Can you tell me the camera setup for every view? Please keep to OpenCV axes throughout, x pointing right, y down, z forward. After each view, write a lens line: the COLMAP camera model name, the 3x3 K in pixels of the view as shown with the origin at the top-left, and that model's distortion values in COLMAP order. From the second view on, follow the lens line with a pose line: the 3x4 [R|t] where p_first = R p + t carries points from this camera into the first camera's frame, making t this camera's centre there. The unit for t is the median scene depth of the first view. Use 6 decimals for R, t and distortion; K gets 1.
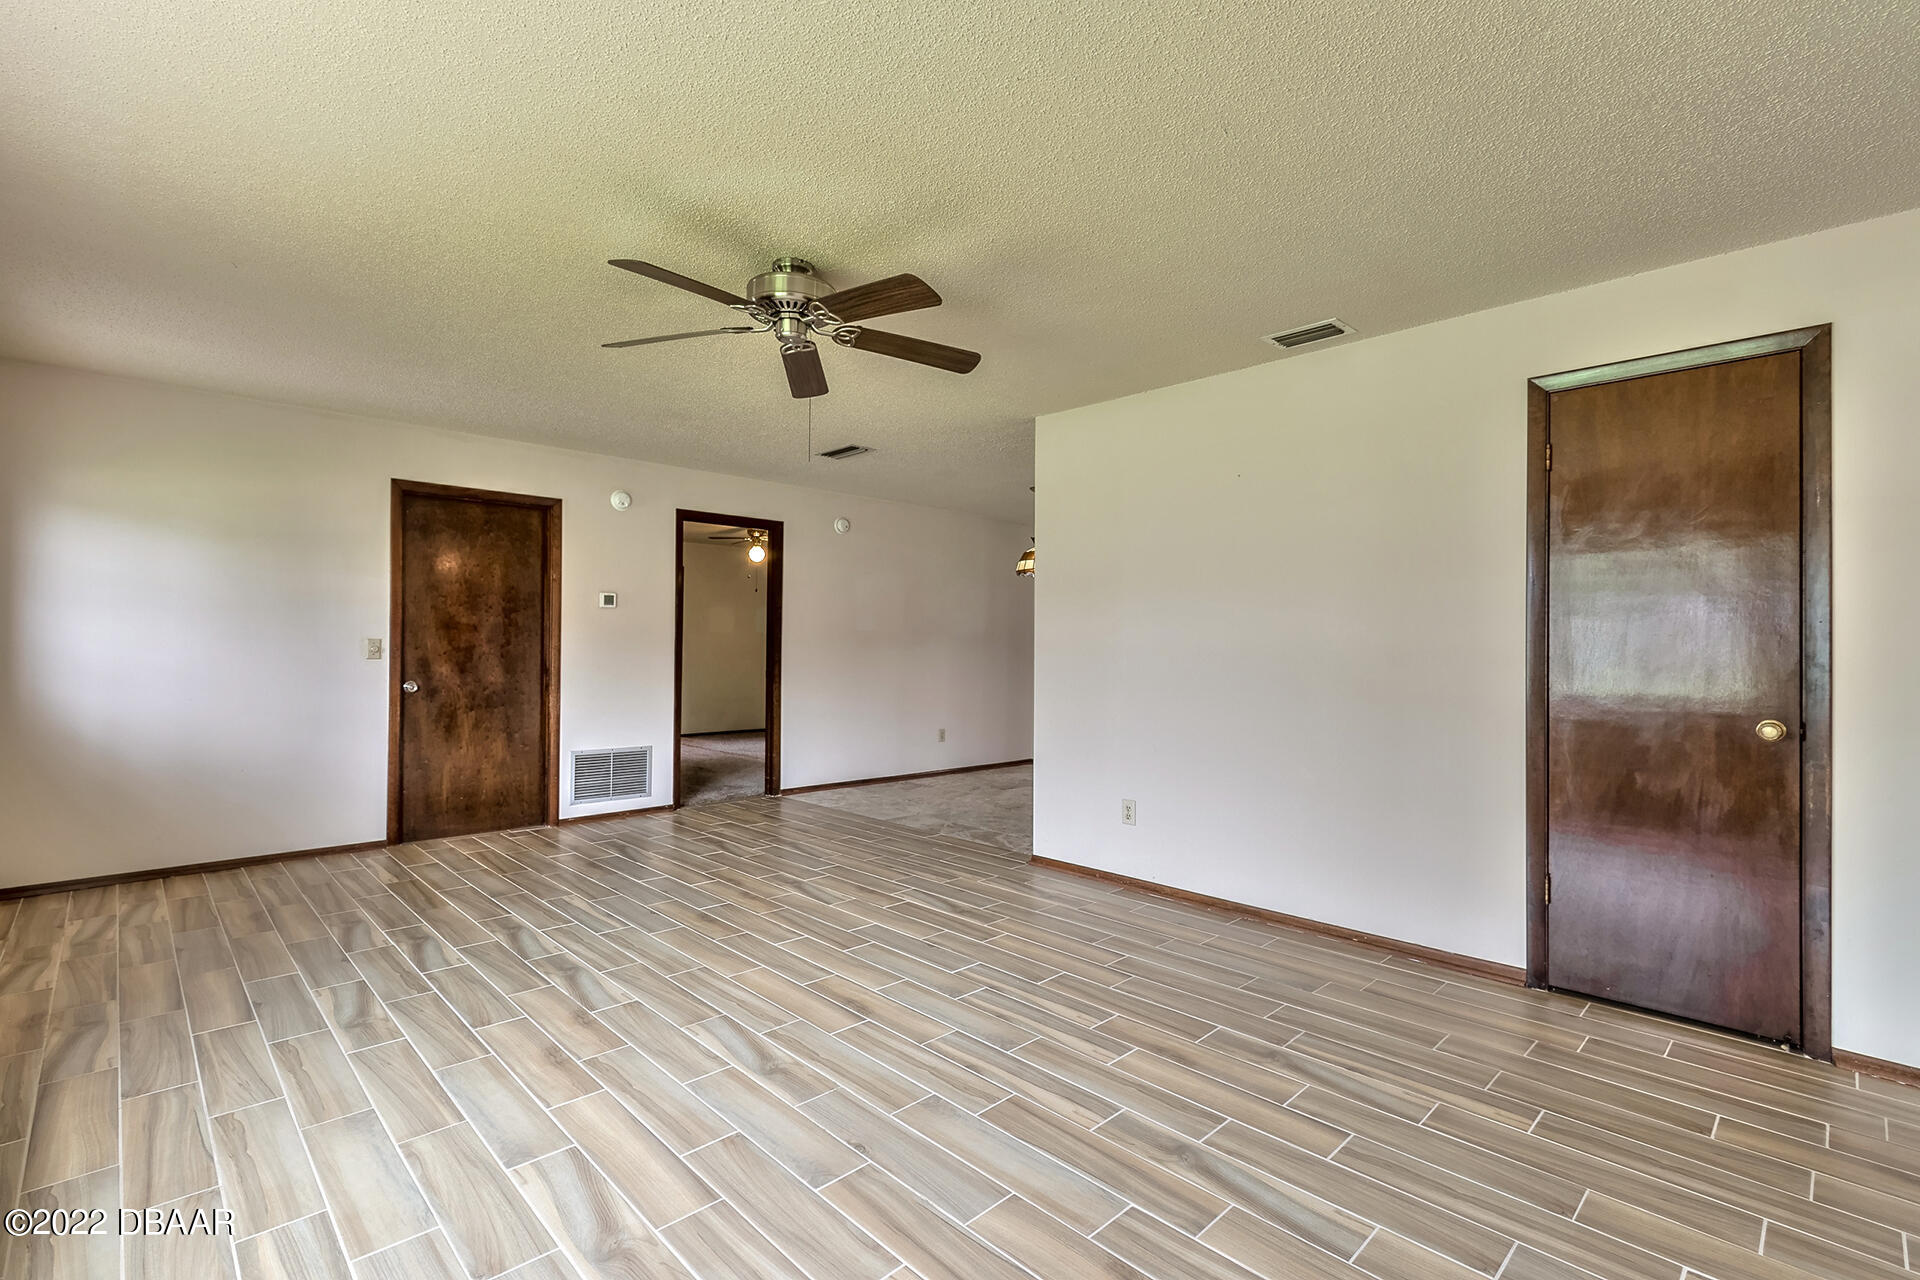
lens RADIAL K [[866.7, 0, 929.9], [0, 866.7, 641.5], [0, 0, 1]] dist [0.010521, -0.005371]
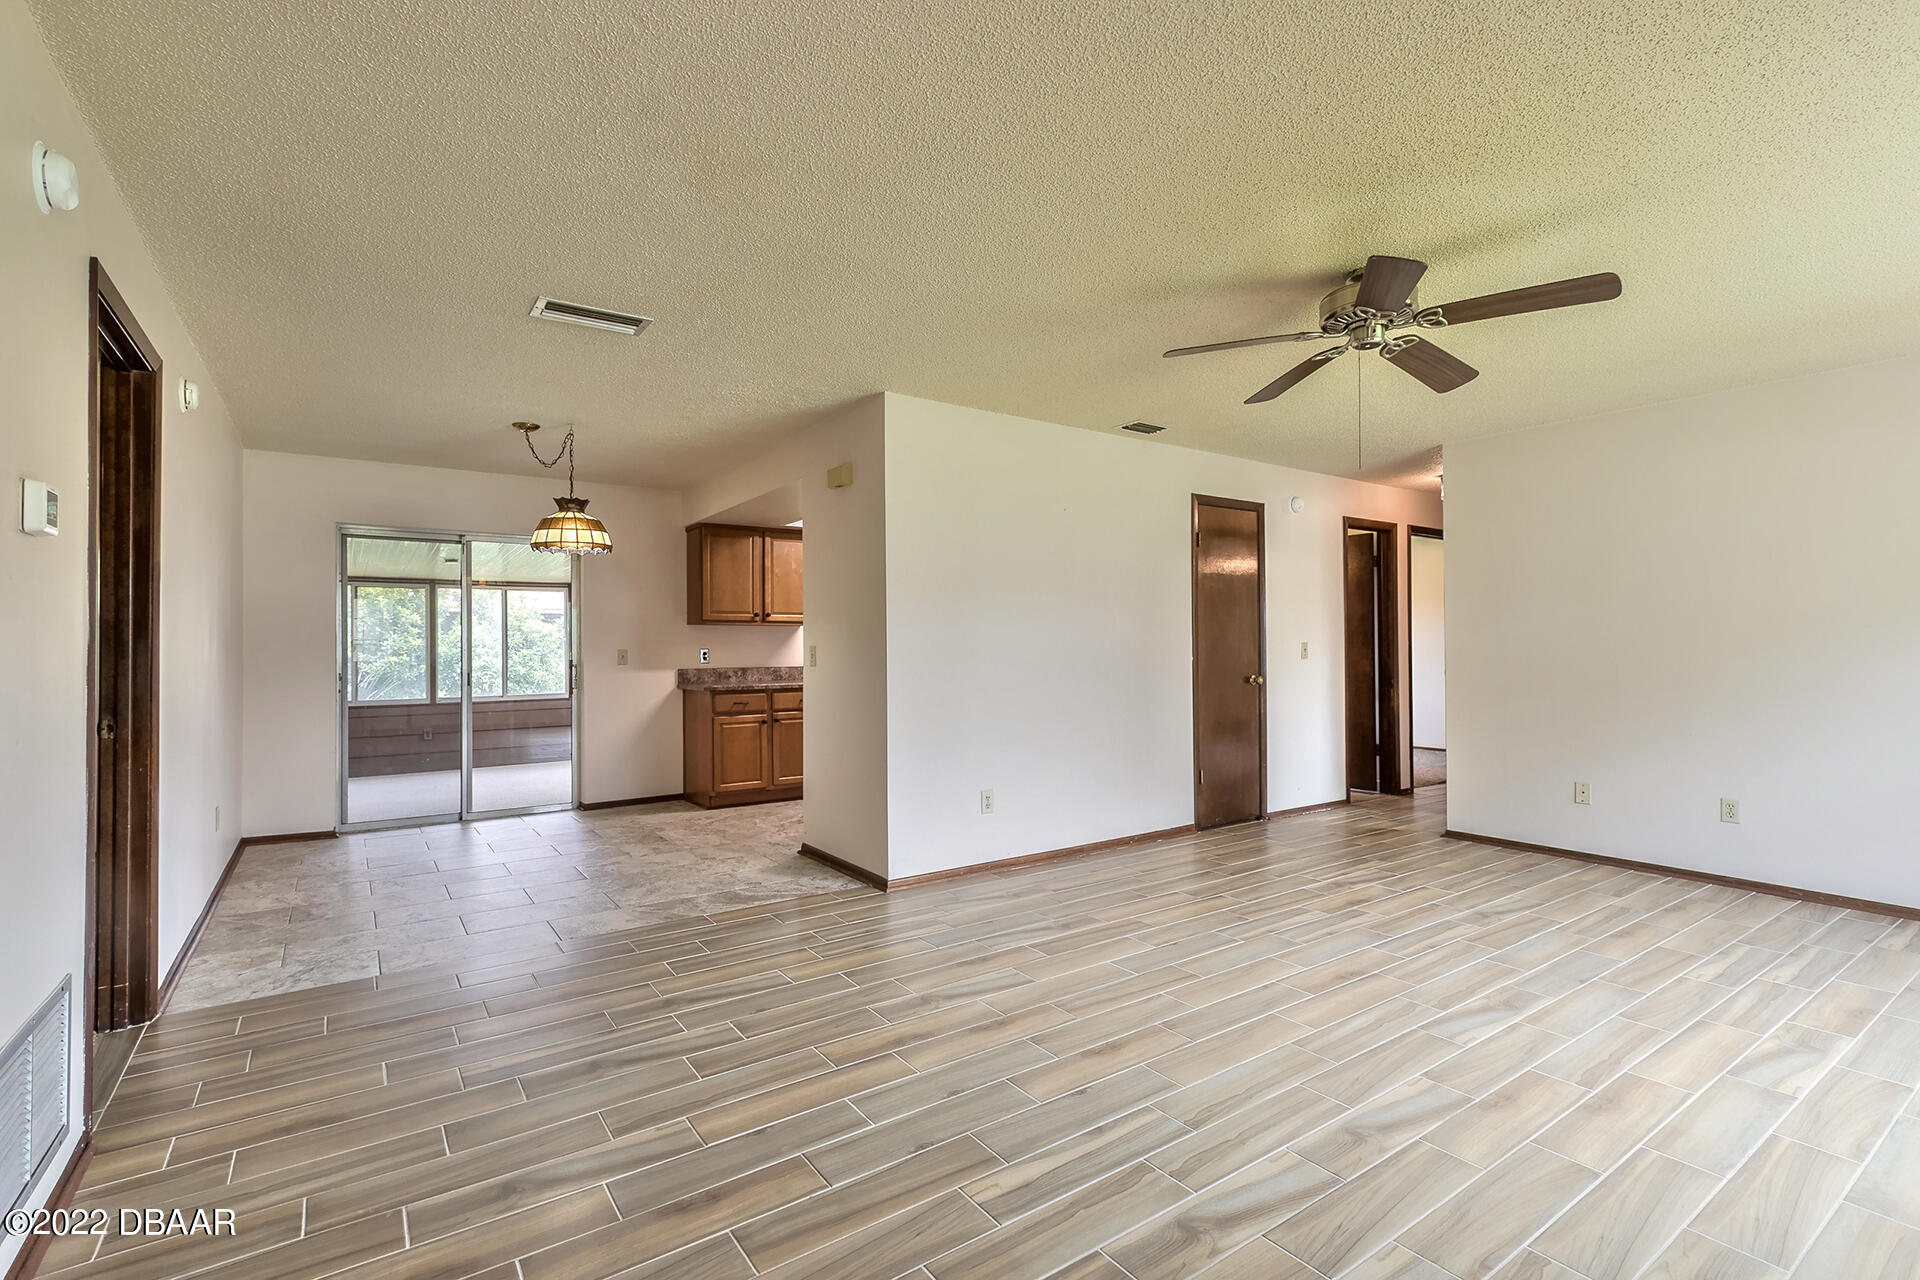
lens RADIAL K [[866.7, 0, 929.9], [0, 866.7, 641.5], [0, 0, 1]] dist [0.010521, -0.005371]
pose [[0.159419, -0.003908, 0.987203, -1.217099], [0.003089, 0.999989, 0.003460, -0.005822], [-0.987206, 0.002498, 0.159430, 1.313089]]
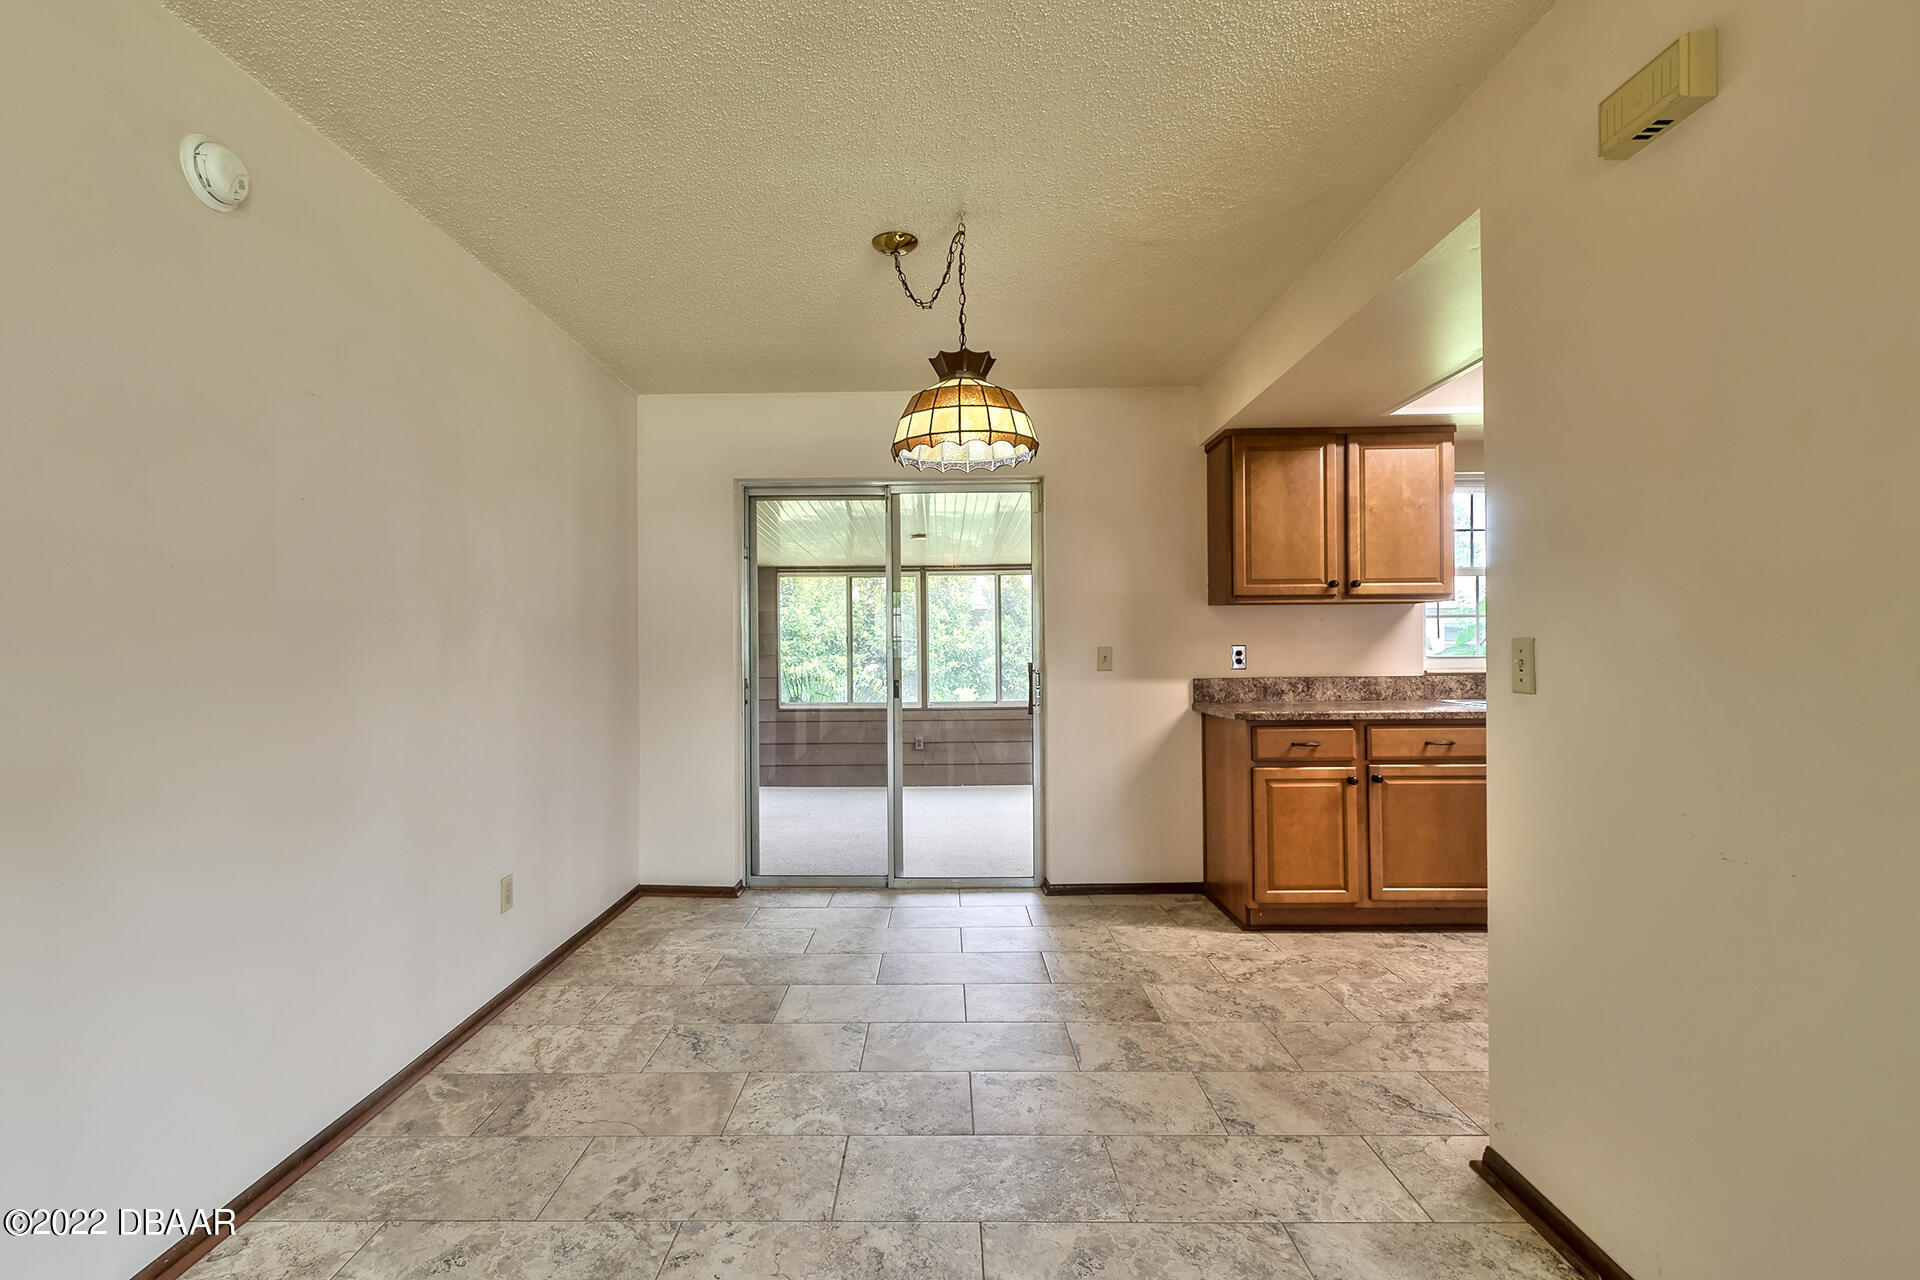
lens RADIAL K [[866.7, 0, 929.9], [0, 866.7, 641.5], [0, 0, 1]] dist [0.010521, -0.005371]
pose [[0.695610, -0.010802, 0.718338, -0.345658], [0.011449, 0.999927, 0.003949, 0.002990], [-0.718328, 0.005477, 0.695683, 1.673793]]
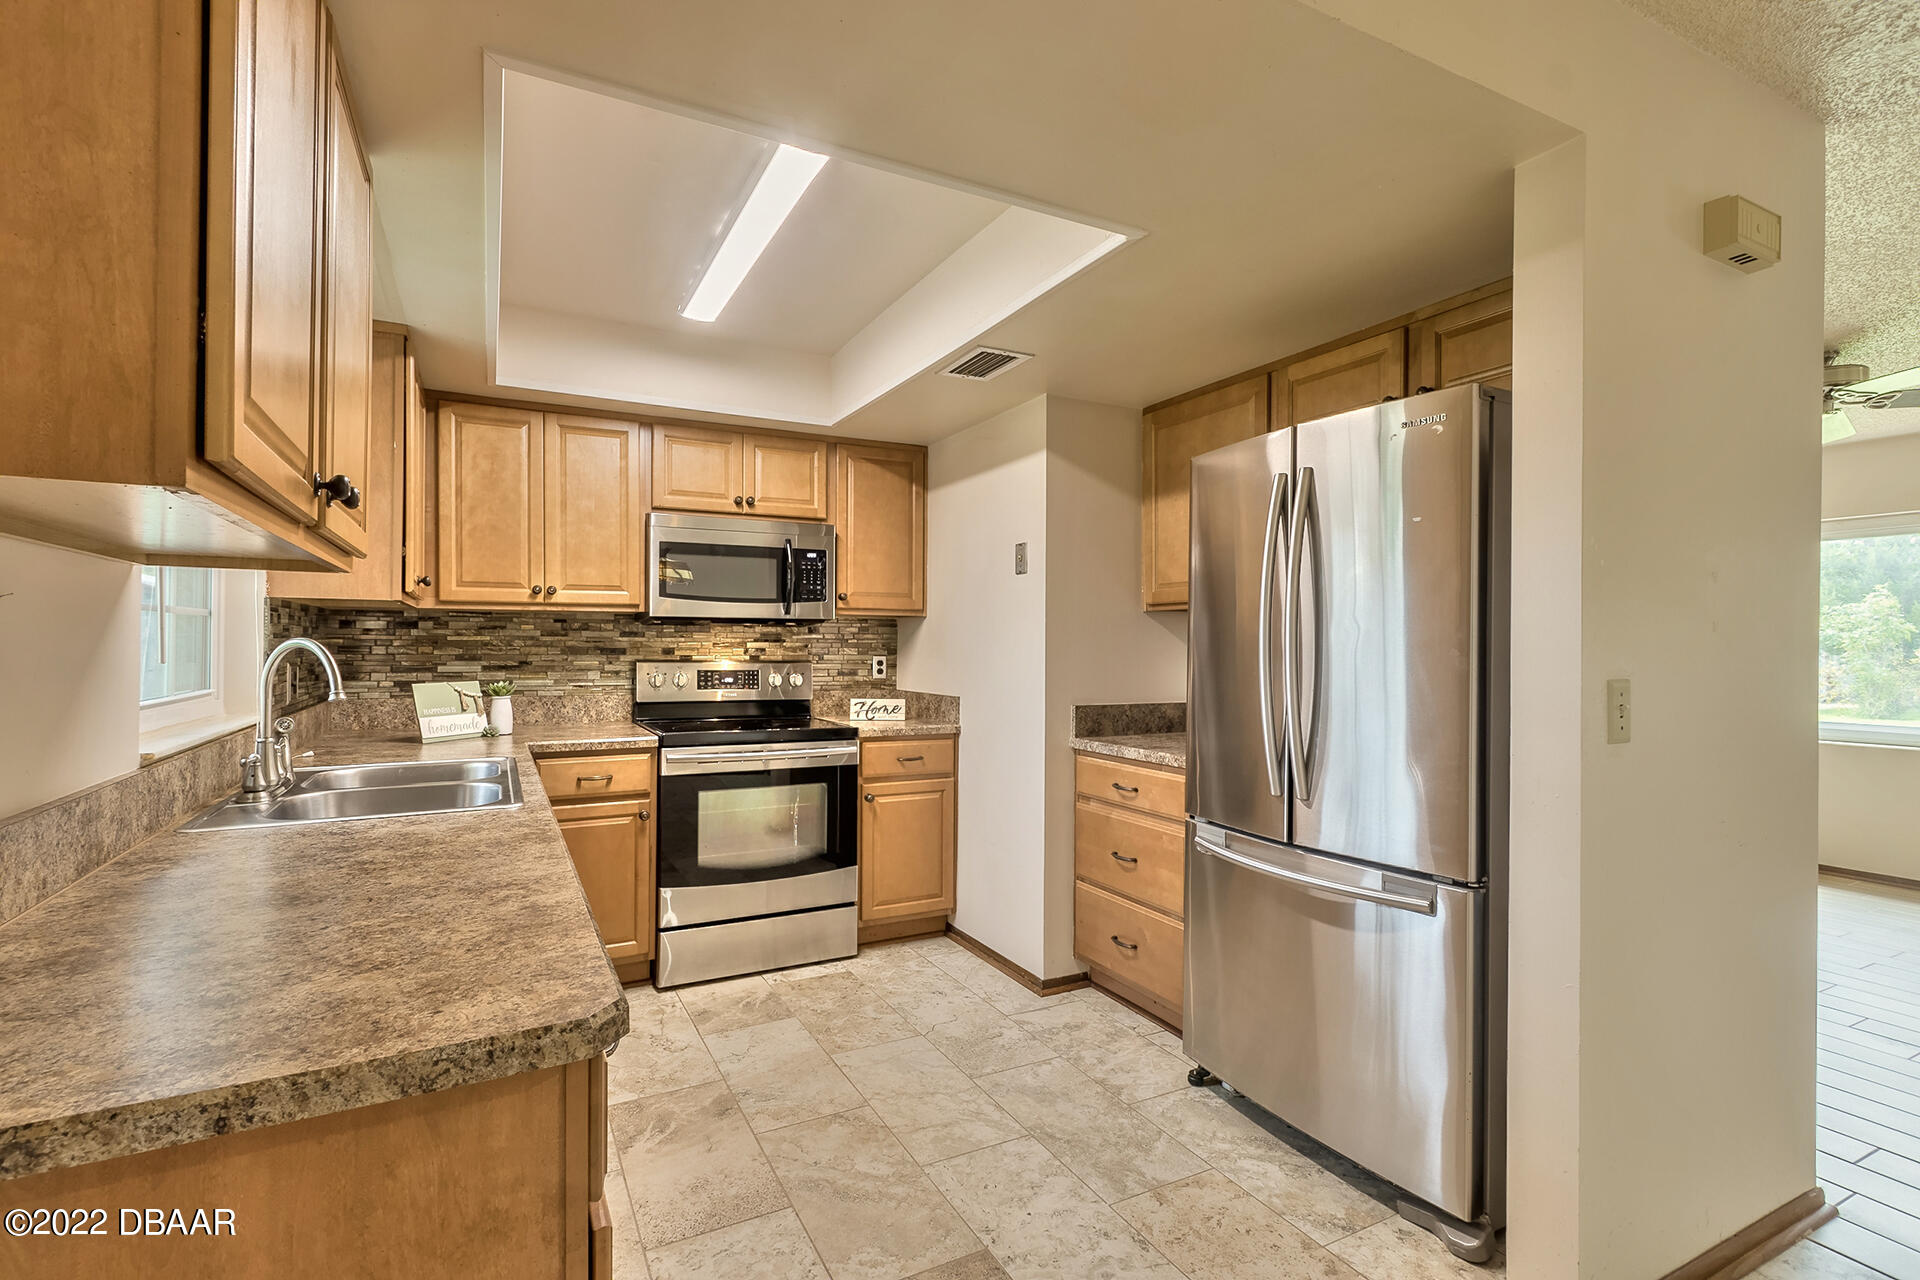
lens RADIAL K [[866.7, 0, 929.9], [0, 866.7, 641.5], [0, 0, 1]] dist [0.010521, -0.005371]
pose [[-0.960146, -0.014902, 0.279102, 0.655064], [-0.017587, 0.999820, -0.007120, -0.004644], [-0.278946, -0.011745, -0.960235, 2.442318]]
